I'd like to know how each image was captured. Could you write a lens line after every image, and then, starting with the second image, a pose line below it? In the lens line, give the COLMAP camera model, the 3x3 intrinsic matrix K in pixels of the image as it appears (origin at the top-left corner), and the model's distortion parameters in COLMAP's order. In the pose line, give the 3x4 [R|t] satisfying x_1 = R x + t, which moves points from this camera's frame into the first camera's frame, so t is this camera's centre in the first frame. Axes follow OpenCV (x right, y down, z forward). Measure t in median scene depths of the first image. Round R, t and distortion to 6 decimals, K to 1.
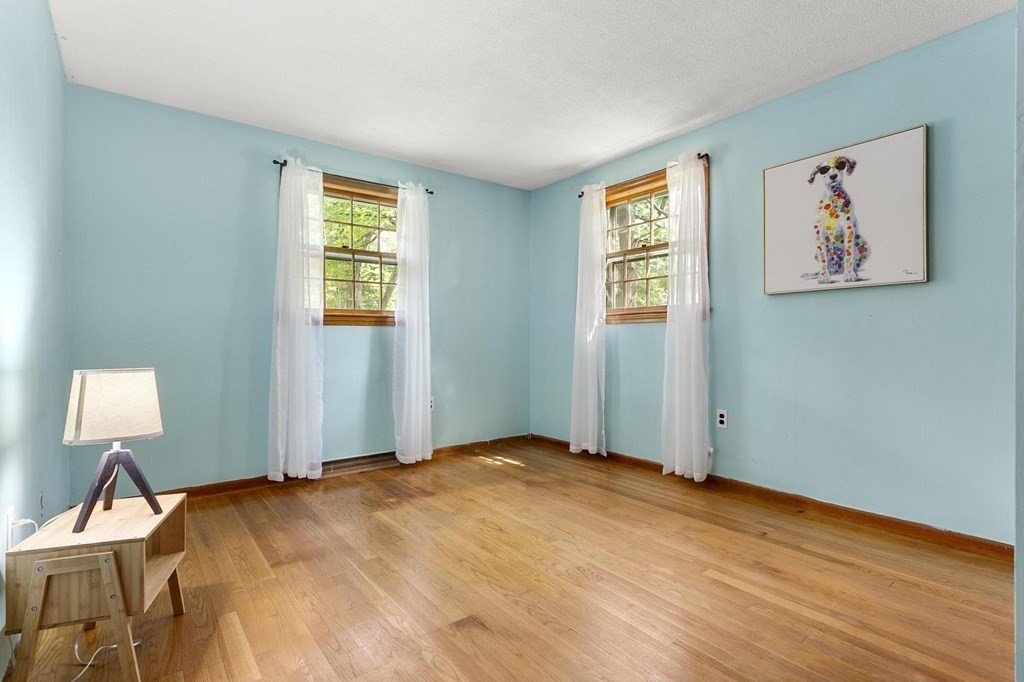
lens RADIAL K [[491.3, 0, 511.8], [0, 491.3, 340.0], [0, 0, 1]] dist [0.010033, -0.001598]
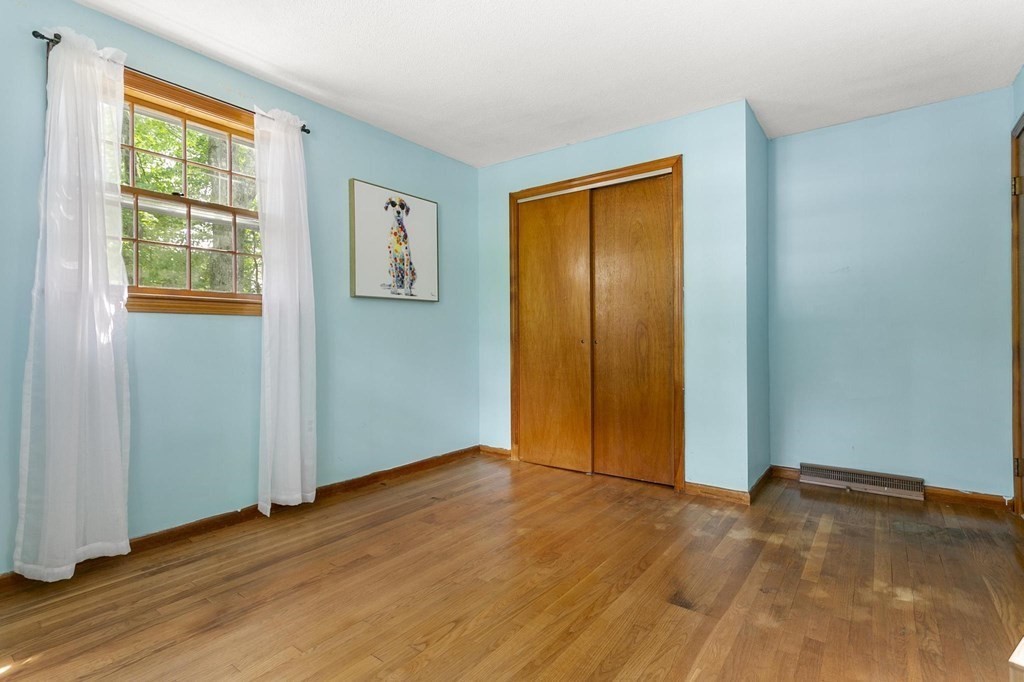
lens RADIAL K [[491.3, 0, 512.5], [0, 491.3, 333.1], [0, 0, 1]] dist [0.010033, -0.001598]
pose [[-0.256771, 0.012595, 0.966390, -0.663650], [0.008232, 0.999907, -0.010844, 0.001198], [-0.966437, 0.005171, -0.256851, 1.043170]]
